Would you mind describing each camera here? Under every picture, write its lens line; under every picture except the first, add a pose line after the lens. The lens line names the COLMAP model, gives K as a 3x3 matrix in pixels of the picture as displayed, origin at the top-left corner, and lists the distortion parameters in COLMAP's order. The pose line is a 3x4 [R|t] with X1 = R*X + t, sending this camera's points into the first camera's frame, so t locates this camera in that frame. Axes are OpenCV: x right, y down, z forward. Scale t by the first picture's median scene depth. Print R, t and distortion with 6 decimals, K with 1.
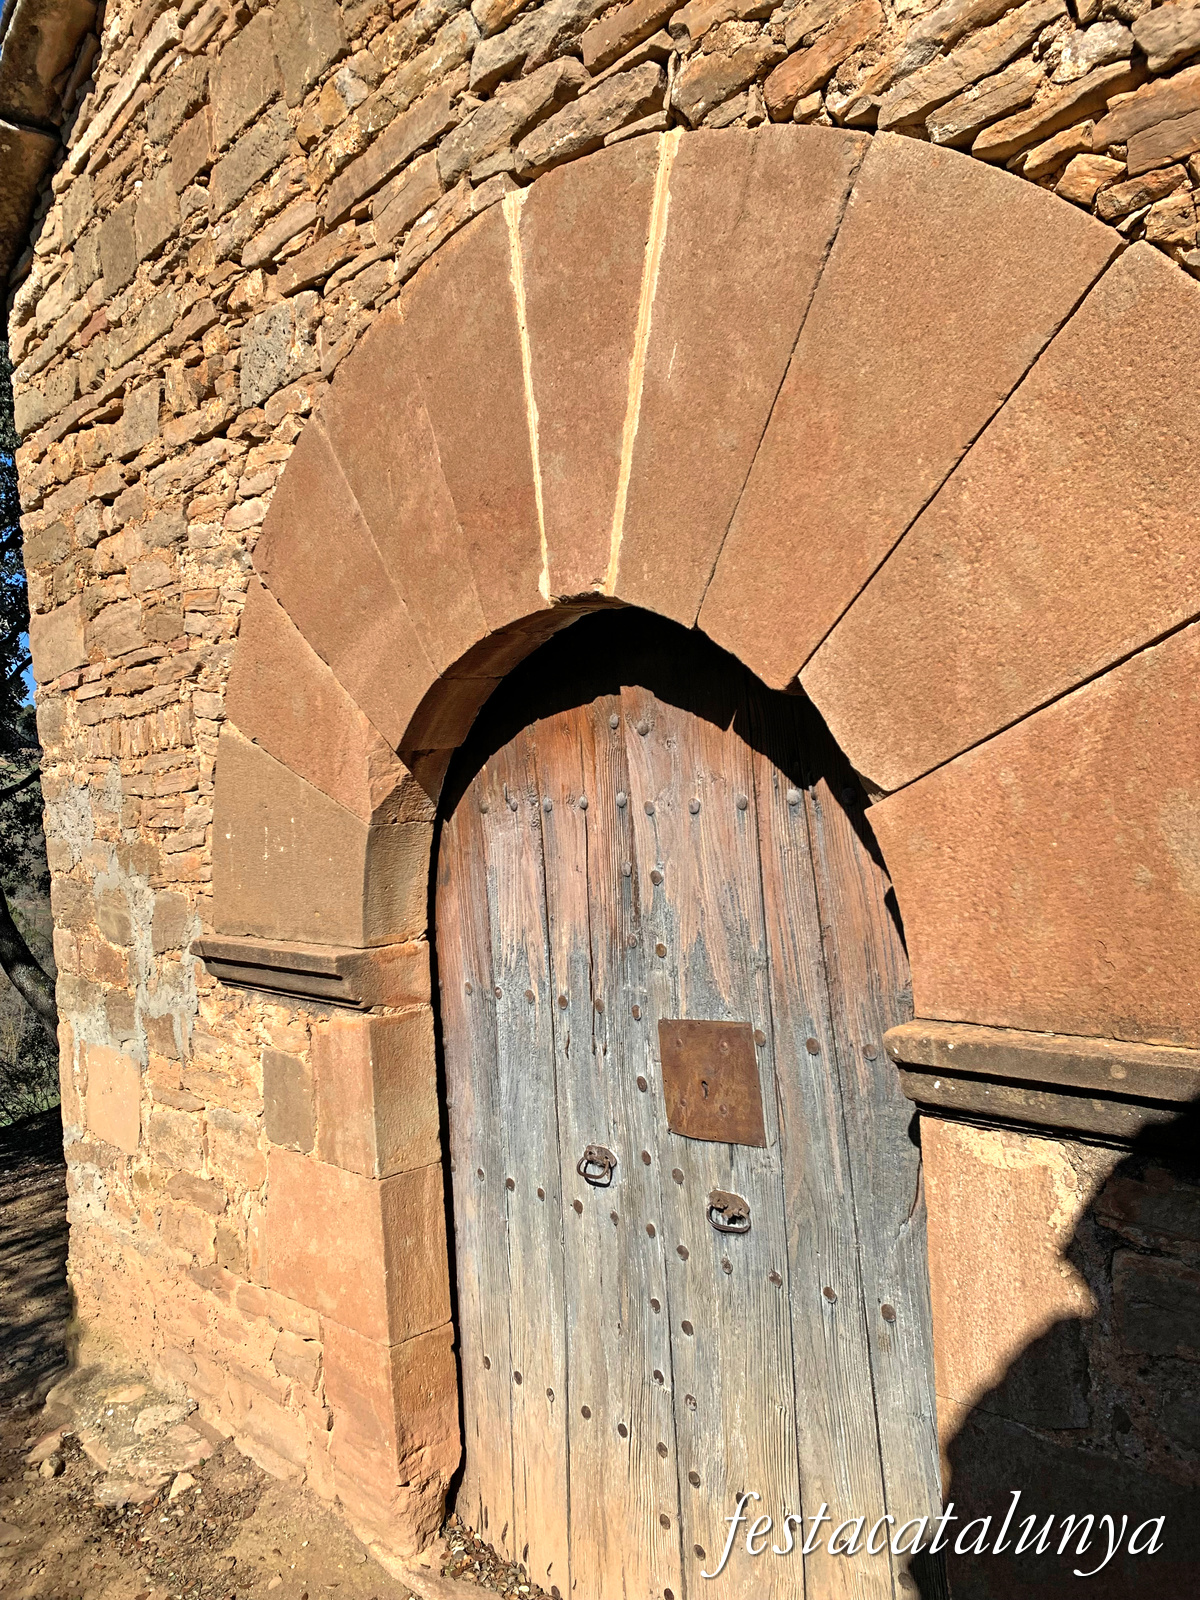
lens RADIAL K [[1178.5, 0, 600.0], [0, 1178.5, 800.0], [0, 0, 1]] dist [0.056050, -0.066858]
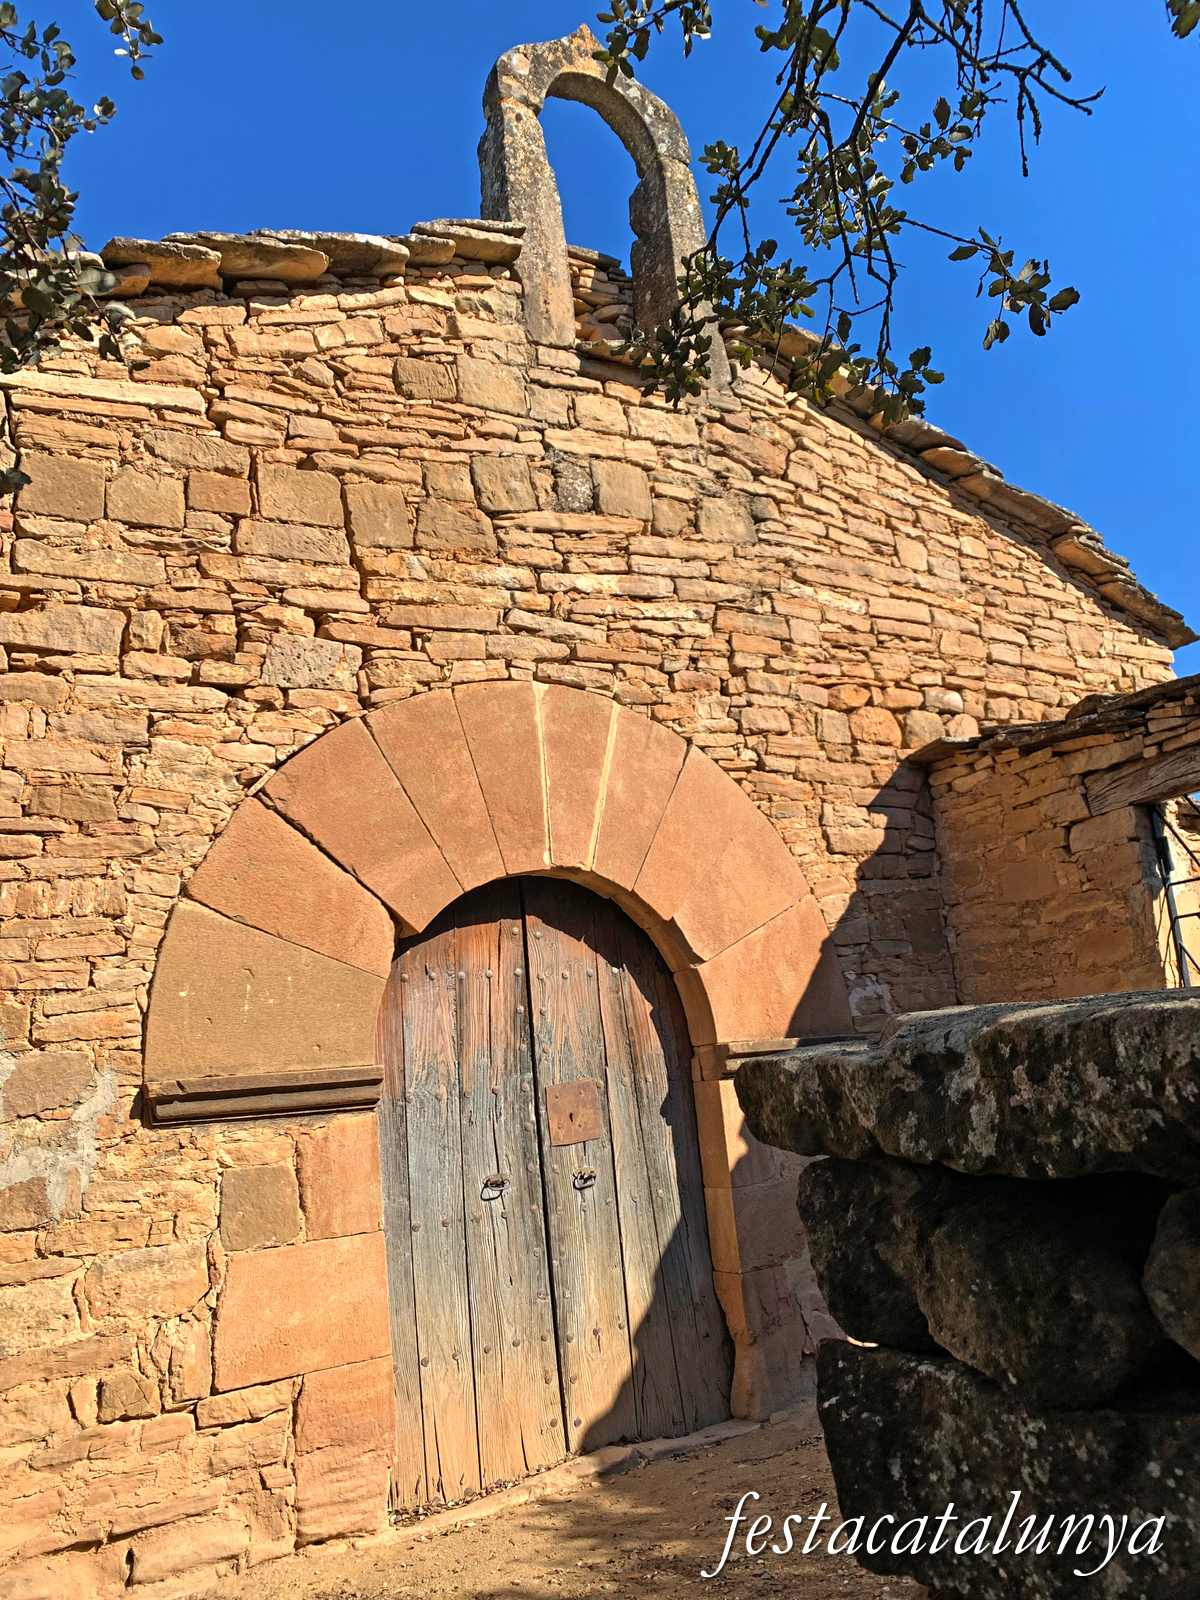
lens RADIAL K [[1207.8, 0, 595.7], [0, 1207.8, 820.1], [0, 0, 1]] dist [0.080771, -0.091368]
pose [[0.247271, 0.242022, 0.938234, -2.050669], [0.087296, 0.958801, -0.270334, 0.336296], [-0.965006, 0.148750, 0.215956, 0.455416]]
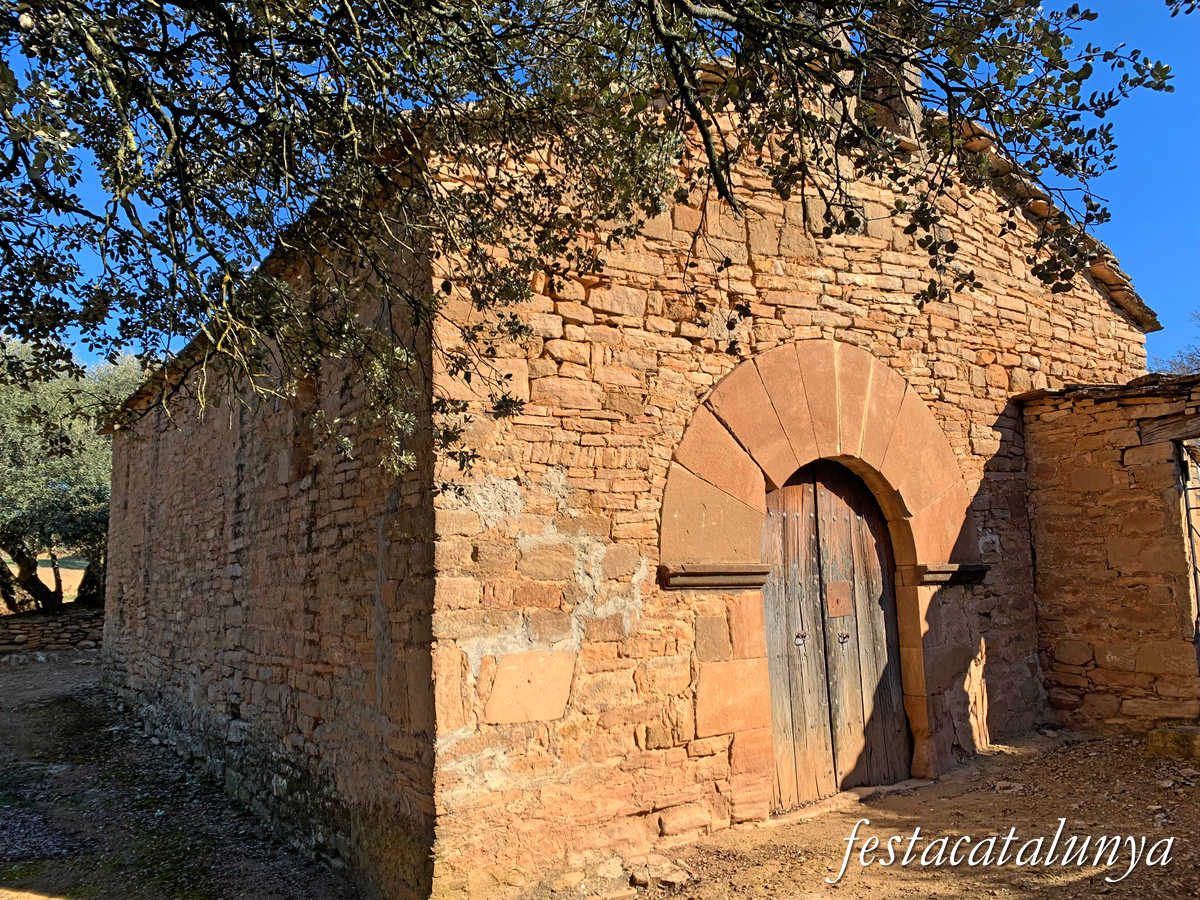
lens RADIAL K [[883.9, 0, 600.0], [0, 883.9, 450.0], [0, 0, 1]] dist [0.056050, -0.066858]
pose [[0.187855, 0.191396, 0.963368, -2.708589], [0.026008, 0.979517, -0.199676, 0.323497], [-0.981852, 0.062566, 0.179029, 1.233919]]
